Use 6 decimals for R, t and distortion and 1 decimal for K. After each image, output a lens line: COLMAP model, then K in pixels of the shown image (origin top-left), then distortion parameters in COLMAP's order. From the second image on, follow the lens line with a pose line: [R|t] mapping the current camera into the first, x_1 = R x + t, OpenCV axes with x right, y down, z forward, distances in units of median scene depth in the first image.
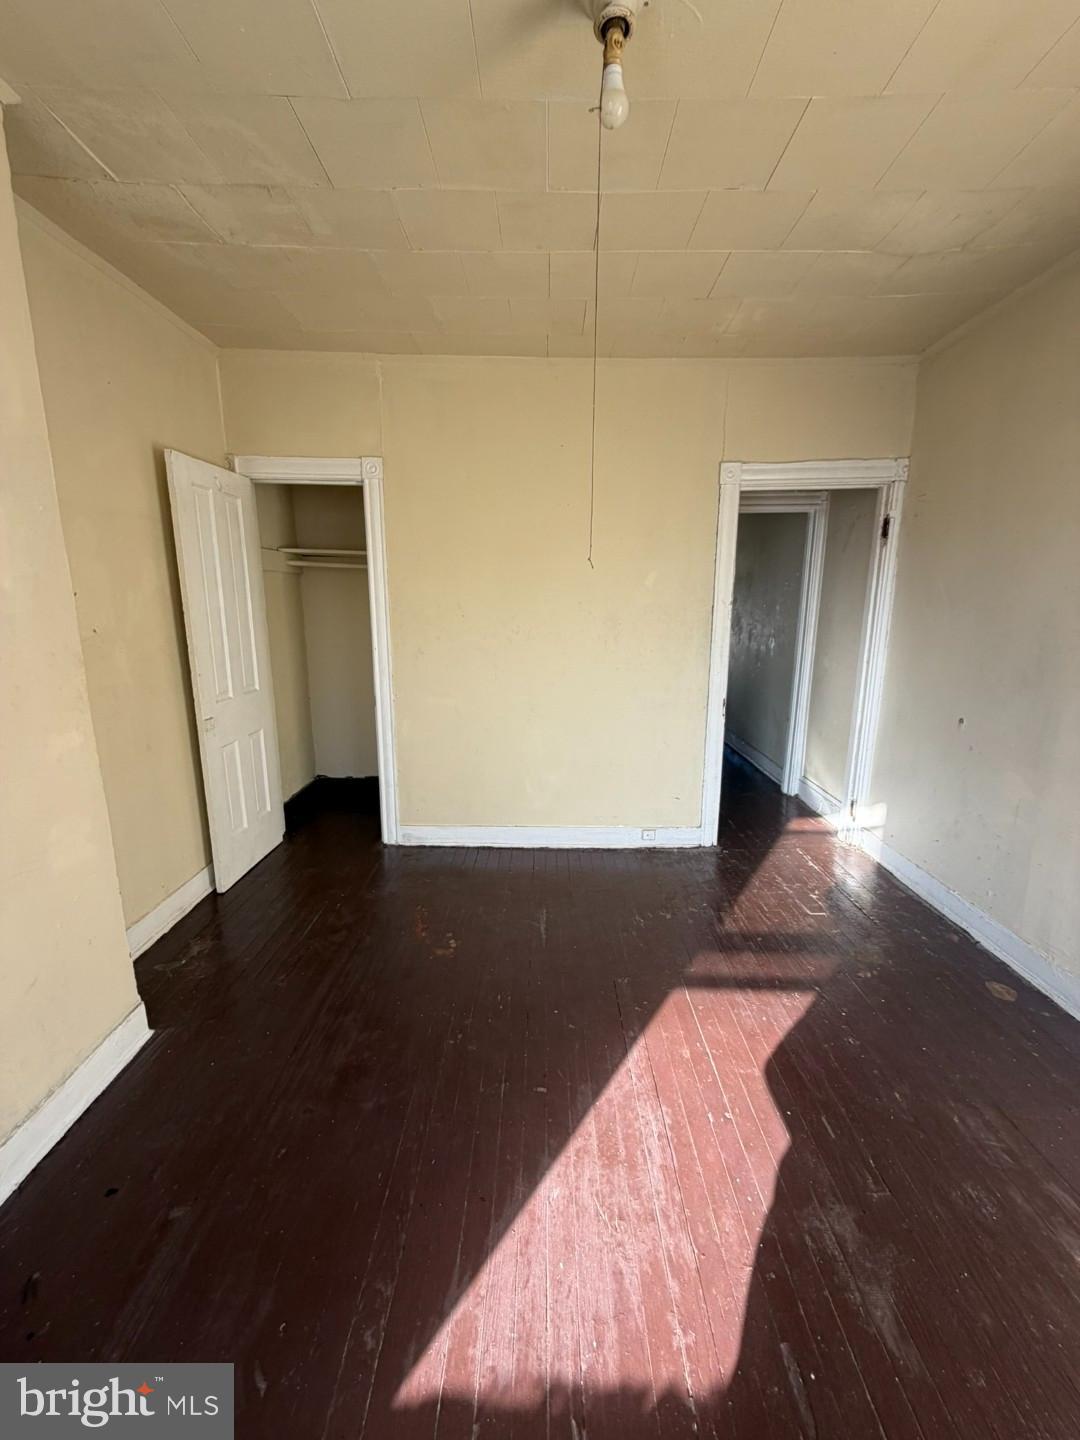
lens RADIAL K [[574.6, 0, 540.3], [0, 574.6, 715.2], [0, 0, 1]] dist [-0.003011, 0.000347]
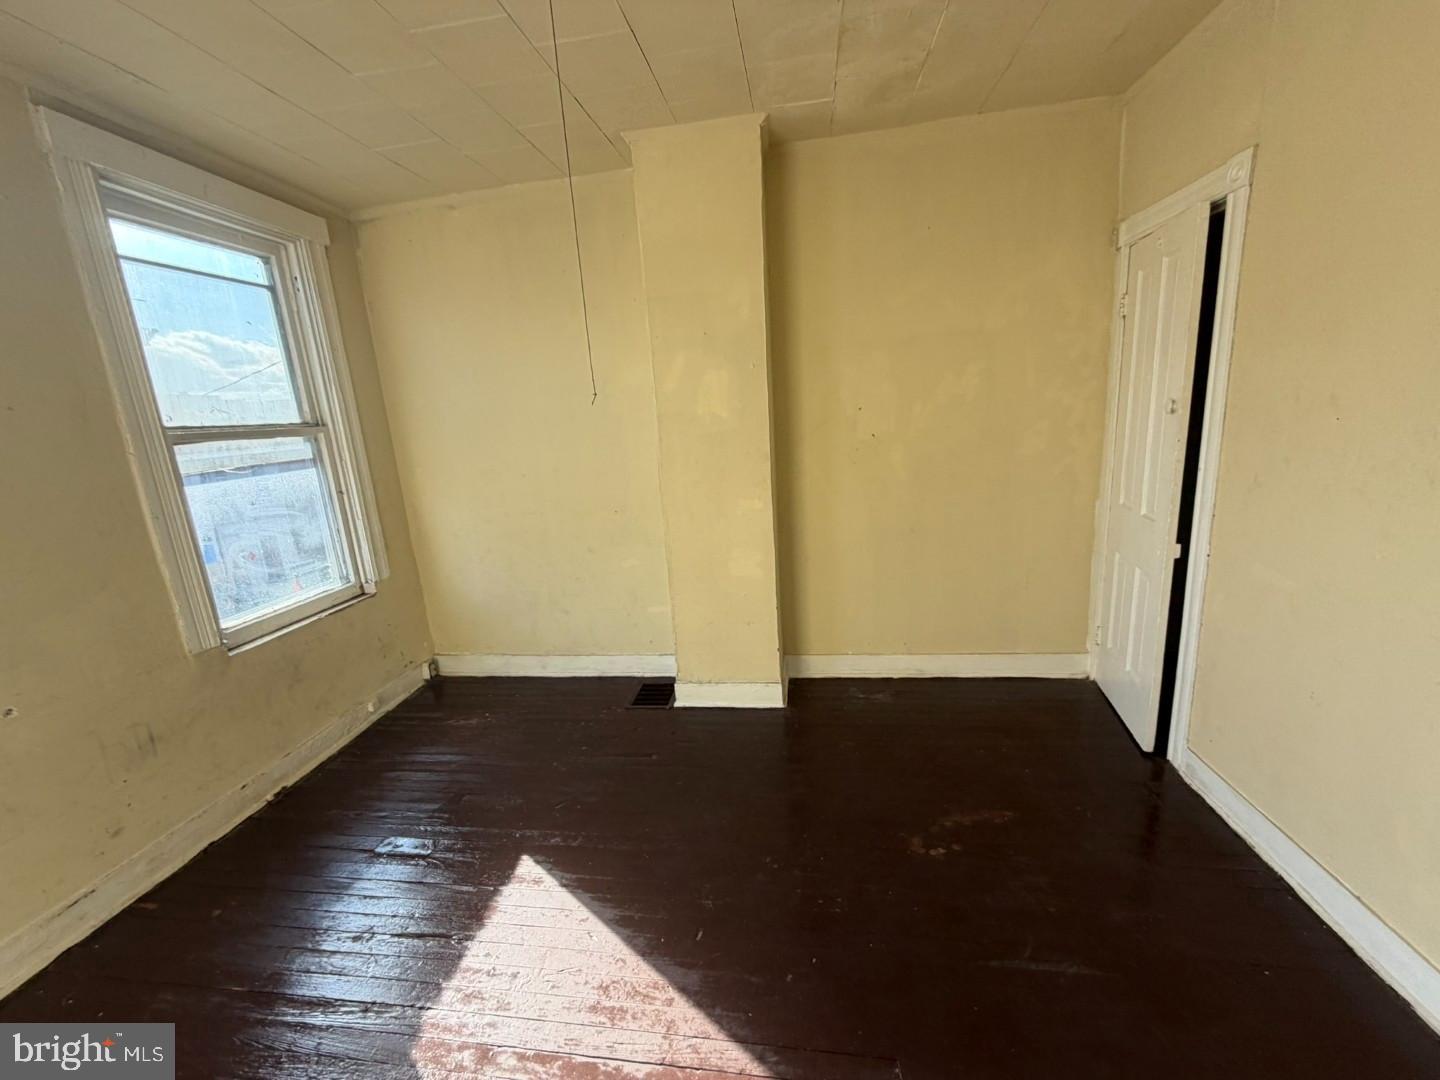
lens RADIAL K [[574.6, 0, 720.5], [0, 574.6, 540.9], [0, 0, 1]] dist [-0.003011, 0.000347]
pose [[-0.143536, 0.216427, -0.965690, 0.770191], [-0.136236, 0.962183, 0.235890, -0.214444], [0.980223, 0.165421, -0.108622, 1.009876]]
